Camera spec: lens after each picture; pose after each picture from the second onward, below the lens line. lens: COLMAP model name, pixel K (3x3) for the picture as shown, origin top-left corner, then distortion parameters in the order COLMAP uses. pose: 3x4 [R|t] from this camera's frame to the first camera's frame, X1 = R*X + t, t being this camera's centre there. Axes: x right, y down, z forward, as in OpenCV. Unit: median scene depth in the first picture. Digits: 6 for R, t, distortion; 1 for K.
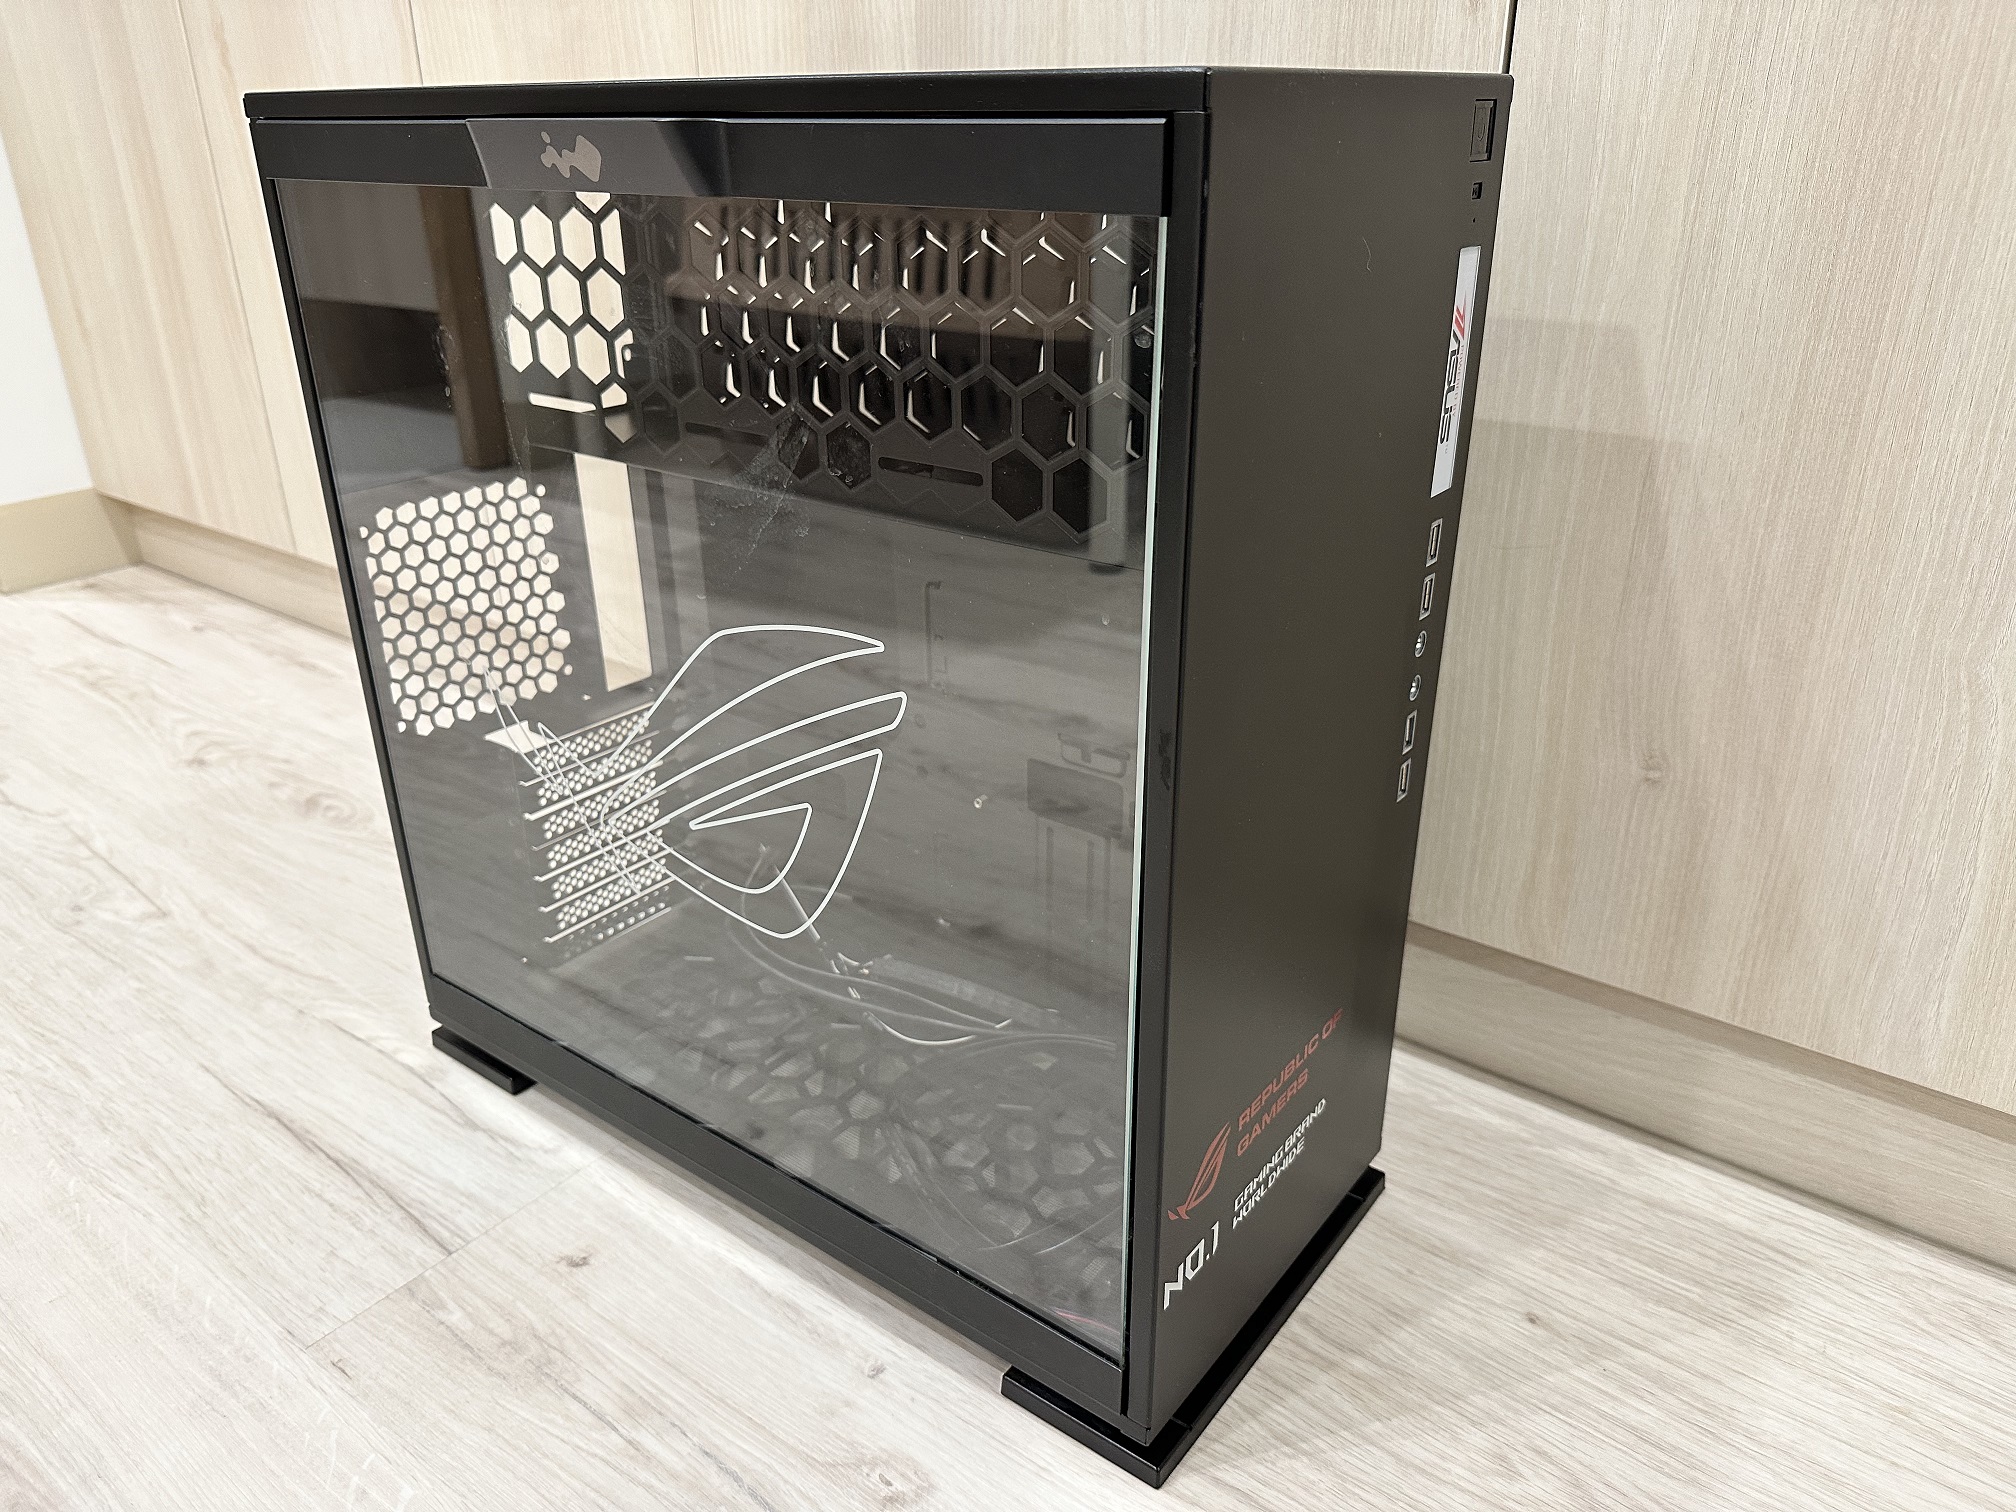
lens RADIAL K [[1458.3, 0, 1004.3], [0, 1458.3, 759.3], [0, 0, 1]] dist [-0.016861, -0.001910]
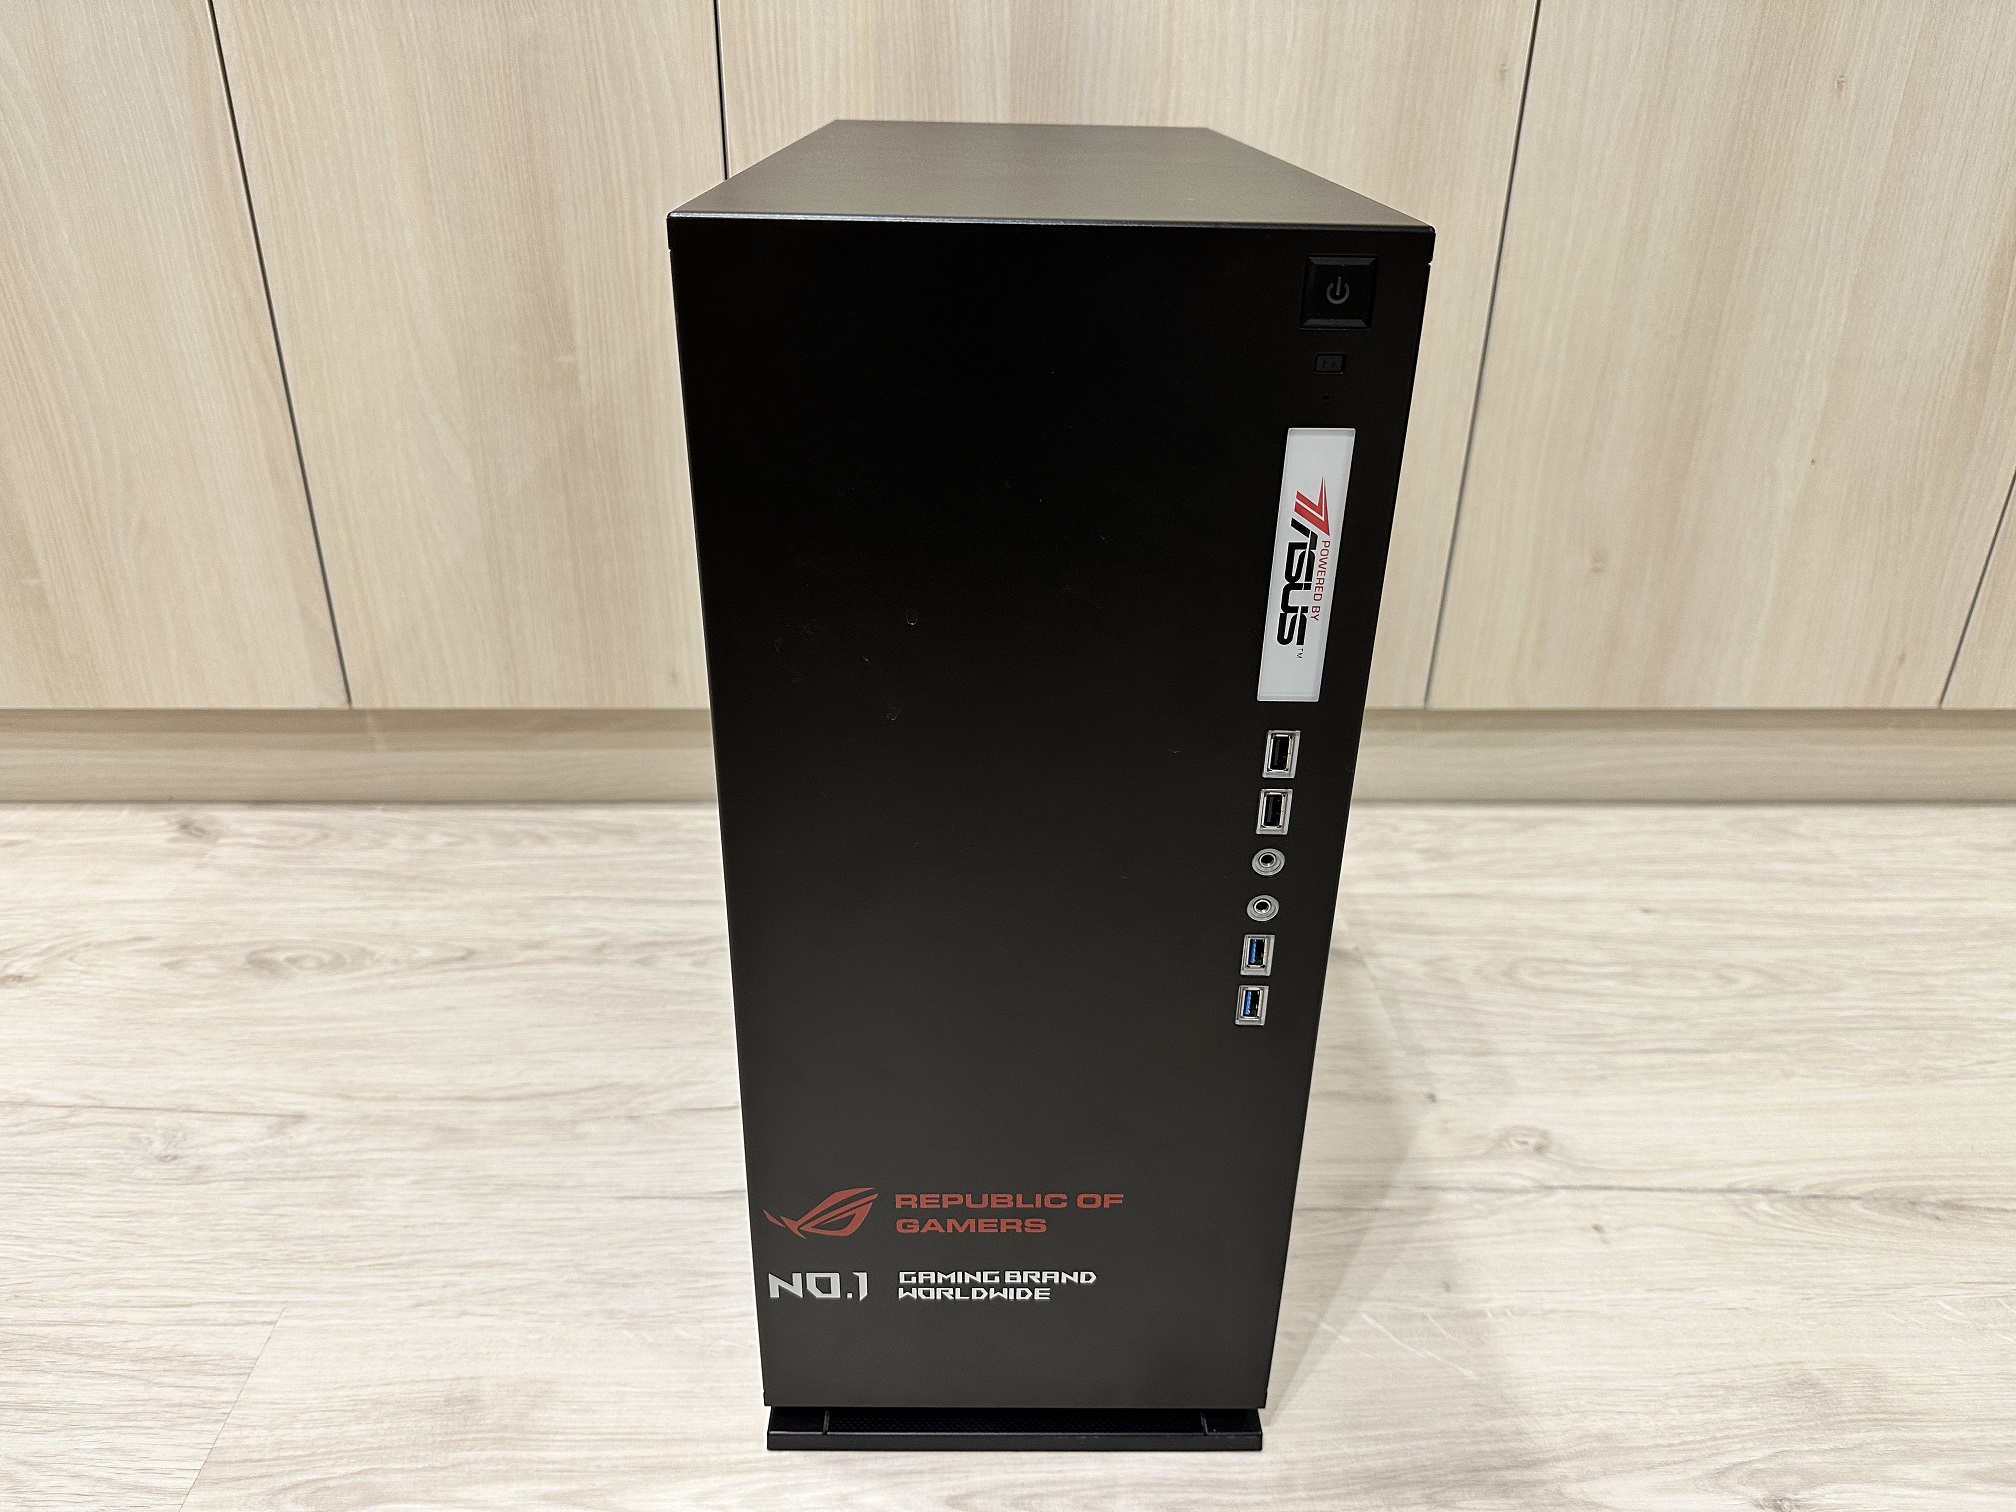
lens RADIAL K [[1458.3, 0, 1004.9], [0, 1458.3, 761.5], [0, 0, 1]] dist [-0.016861, -0.001910]
pose [[0.766919, -0.268530, 0.582861, -1.010785], [0.243541, 0.962086, 0.122795, -0.133005], [-0.593736, 0.047777, 0.803240, 0.121785]]
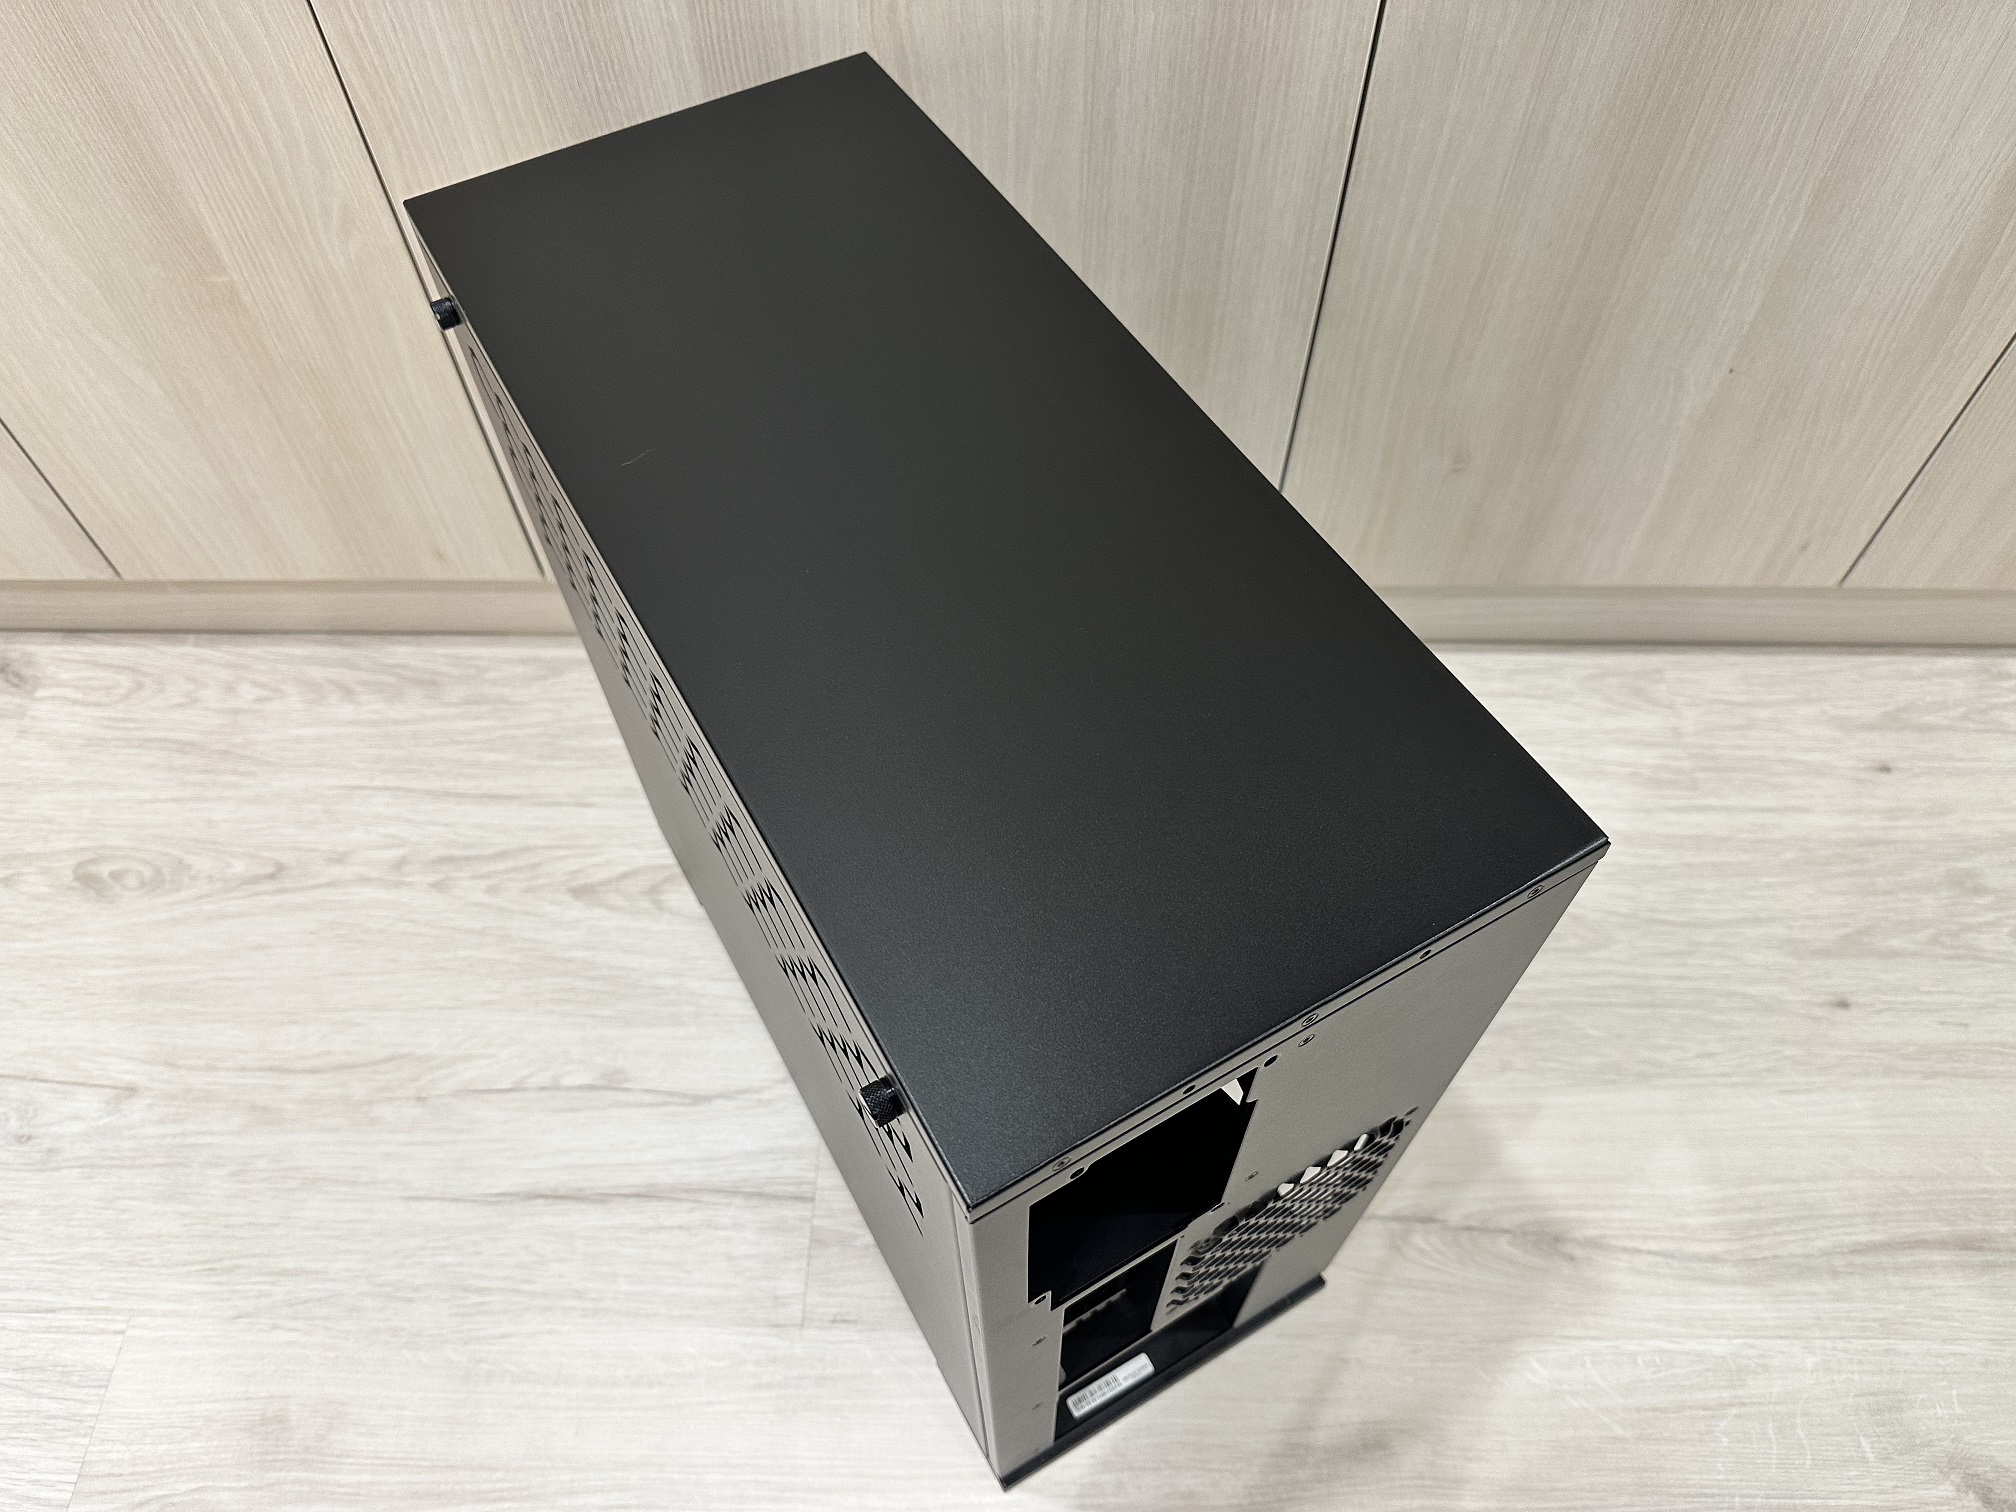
lens RADIAL K [[1458.3, 0, 1008.0], [0, 1458.3, 770.8], [0, 0, 1]] dist [-0.016861, -0.001910]
pose [[0.796659, -0.501036, 0.338078, -0.494470], [0.248379, 0.781300, 0.572607, -0.646616], [-0.551037, -0.372201, 0.746876, 0.099698]]
